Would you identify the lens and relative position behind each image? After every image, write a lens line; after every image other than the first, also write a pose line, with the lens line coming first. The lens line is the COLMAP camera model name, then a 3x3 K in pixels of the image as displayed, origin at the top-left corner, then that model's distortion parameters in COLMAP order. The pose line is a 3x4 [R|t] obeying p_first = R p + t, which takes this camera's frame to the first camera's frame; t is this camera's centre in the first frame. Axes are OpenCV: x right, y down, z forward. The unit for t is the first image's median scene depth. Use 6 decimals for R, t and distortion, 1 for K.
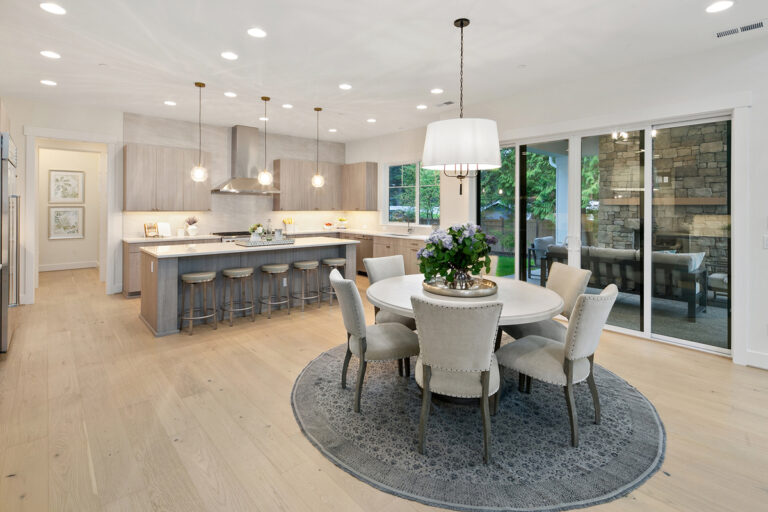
lens RADIAL K [[377.5, 0, 383.8], [0, 377.5, 251.6], [0, 0, 1]] dist [0.009629, -0.002143]
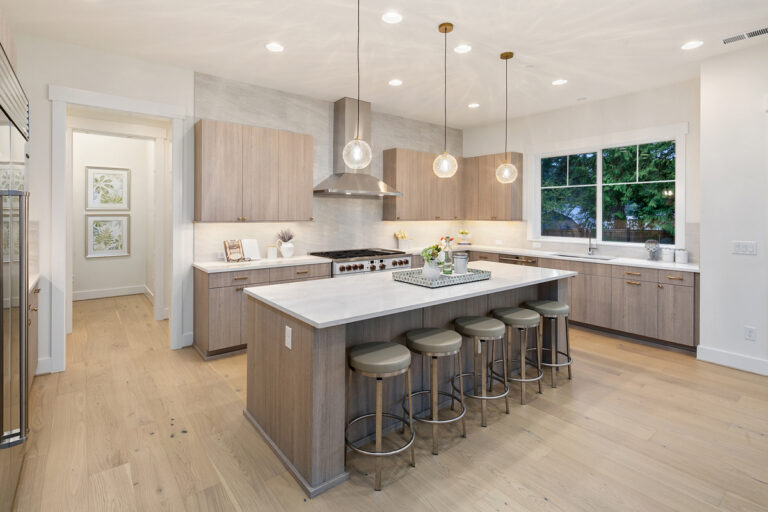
lens RADIAL K [[377.5, 0, 384.9], [0, 377.5, 262.2], [0, 0, 1]] dist [0.009629, -0.002143]
pose [[0.998627, 0.006083, -0.052022, -0.274527], [-0.005664, 0.999950, 0.008195, -0.037355], [0.052069, -0.007889, 0.998612, 0.306087]]
